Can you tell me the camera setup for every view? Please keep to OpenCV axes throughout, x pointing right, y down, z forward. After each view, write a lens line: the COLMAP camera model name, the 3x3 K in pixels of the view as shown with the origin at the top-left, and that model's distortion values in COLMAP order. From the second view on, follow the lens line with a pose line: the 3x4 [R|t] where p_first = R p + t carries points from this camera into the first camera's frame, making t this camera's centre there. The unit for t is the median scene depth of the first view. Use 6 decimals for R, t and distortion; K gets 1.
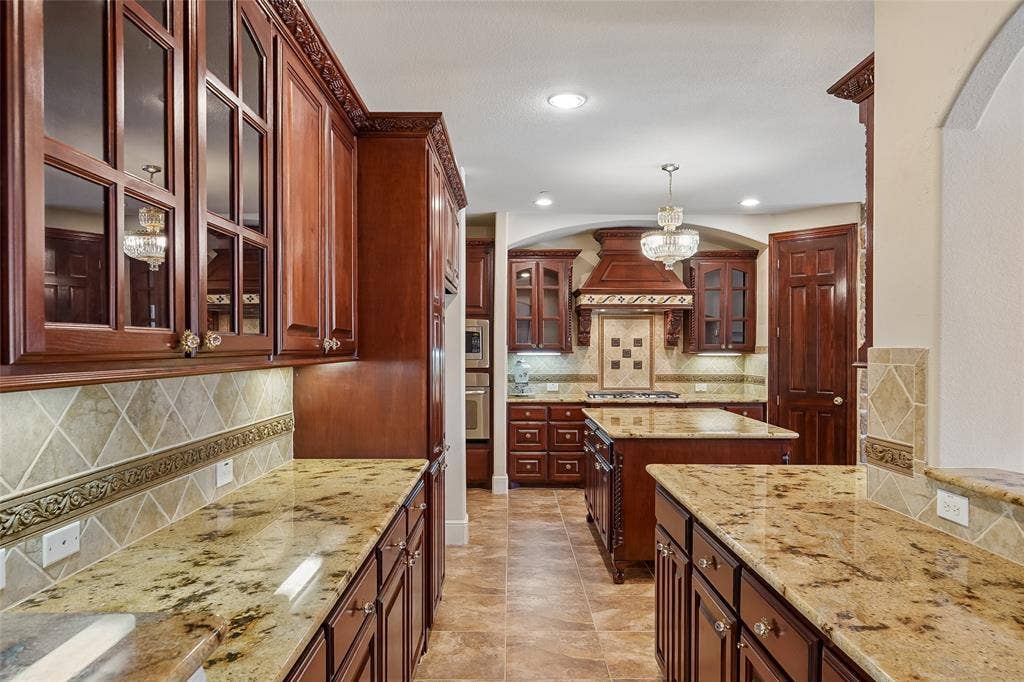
lens RADIAL K [[630.6, 0, 515.2], [0, 630.6, 345.5], [0, 0, 1]] dist [-0.005738, -0.002592]
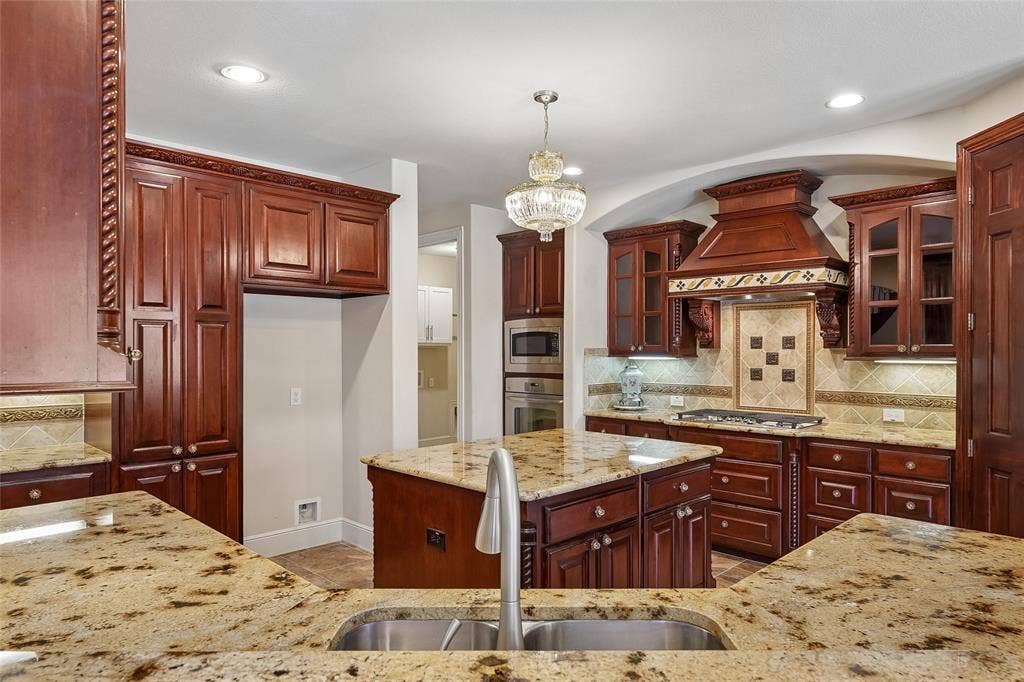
lens RADIAL K [[630.6, 0, 507.1], [0, 630.6, 347.8], [0, 0, 1]] dist [-0.005738, -0.002592]
pose [[0.703179, -0.003020, -0.711006, 0.465299], [0.003574, 0.999993, -0.000712, 0.000285], [0.711004, -0.002040, 0.703185, 0.304705]]
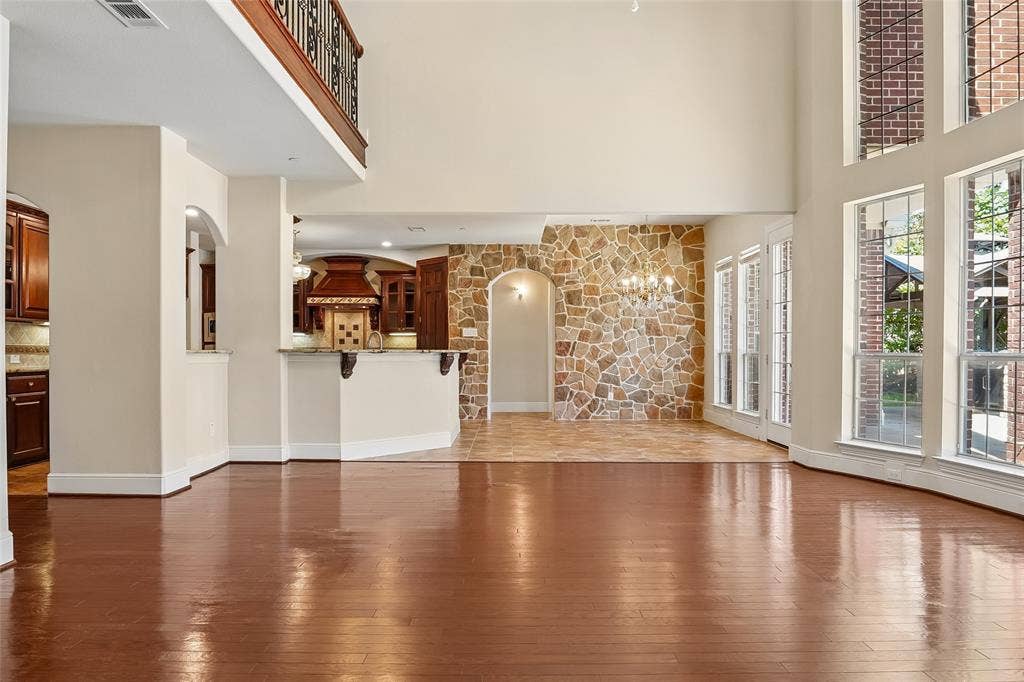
lens RADIAL K [[630.6, 0, 508.3], [0, 630.6, 349.4], [0, 0, 1]] dist [-0.005738, -0.002592]
pose [[0.999969, -0.004845, 0.006179, 0.573939], [0.004845, 0.999988, -0.000035, 0.053524], [-0.006179, 0.000065, 0.999981, -0.610687]]
